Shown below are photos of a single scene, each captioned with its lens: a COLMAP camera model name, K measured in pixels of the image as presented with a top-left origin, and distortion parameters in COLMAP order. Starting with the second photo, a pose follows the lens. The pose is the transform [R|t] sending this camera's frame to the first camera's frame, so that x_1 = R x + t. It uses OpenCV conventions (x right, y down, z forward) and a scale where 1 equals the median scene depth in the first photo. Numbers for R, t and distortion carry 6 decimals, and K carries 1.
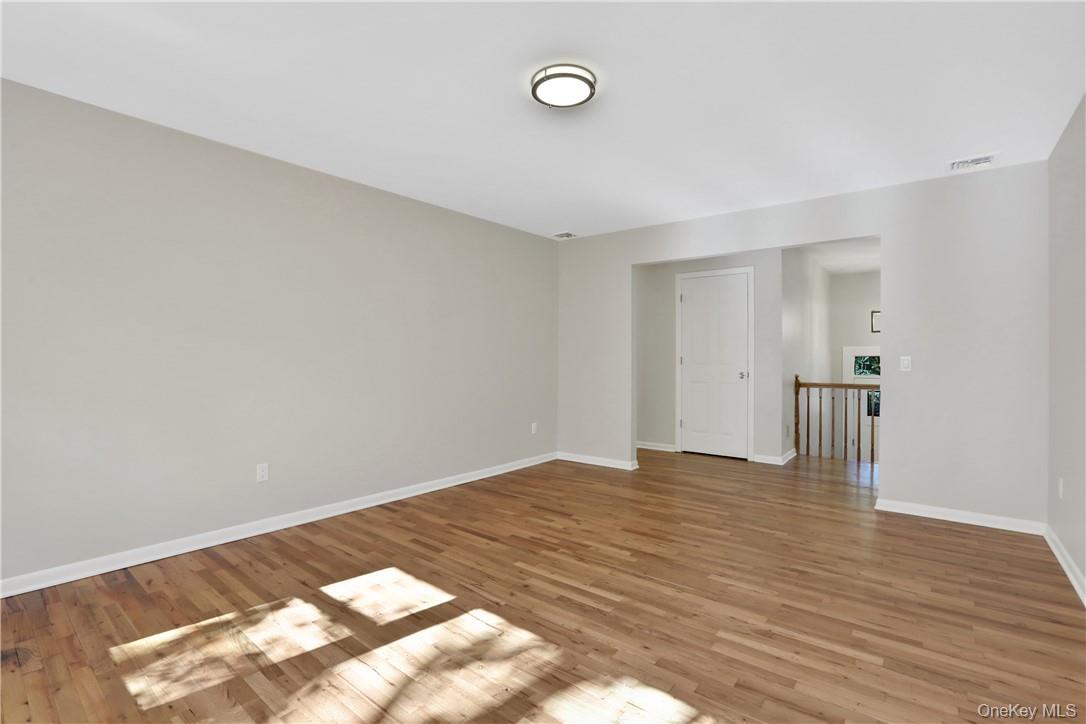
lens RADIAL K [[502.8, 0, 534.0], [0, 502.8, 356.5], [0, 0, 1]] dist [-0.060544, 0.019937]
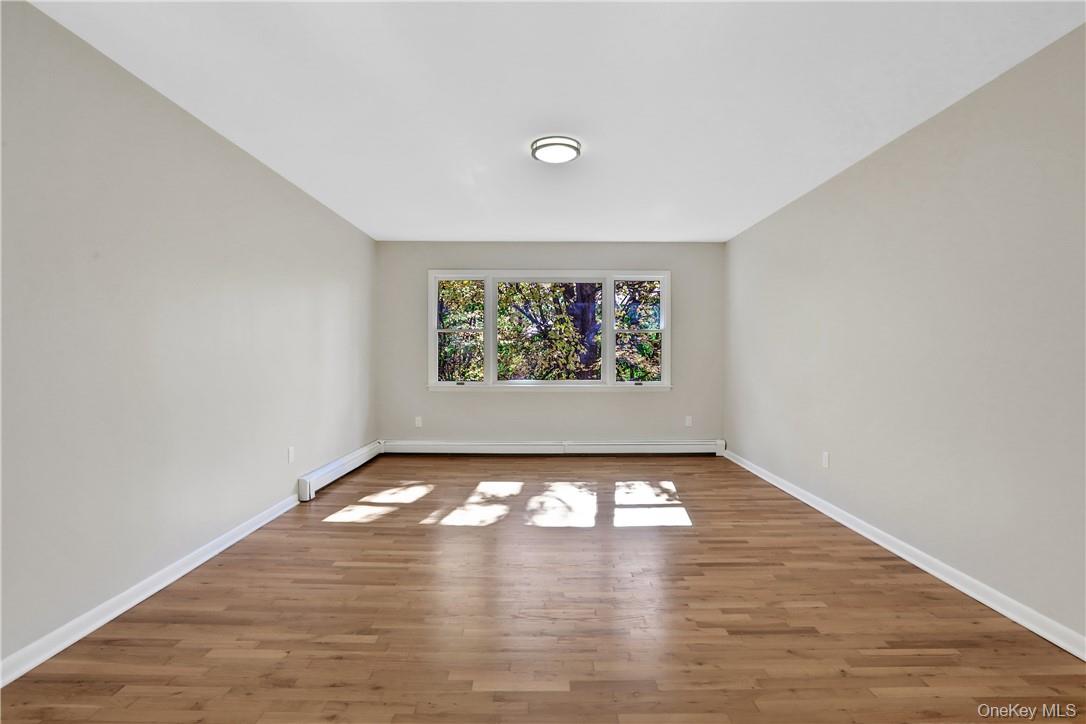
lens RADIAL K [[544.5, 0, 539.1], [0, 544.5, 359.8], [0, 0, 1]] dist [-0.061640, 0.028917]
pose [[-0.783073, -0.001201, -0.621929, 0.874571], [-0.008757, 0.999920, 0.009095, 0.001884], [0.621868, 0.012568, -0.783021, 1.861001]]
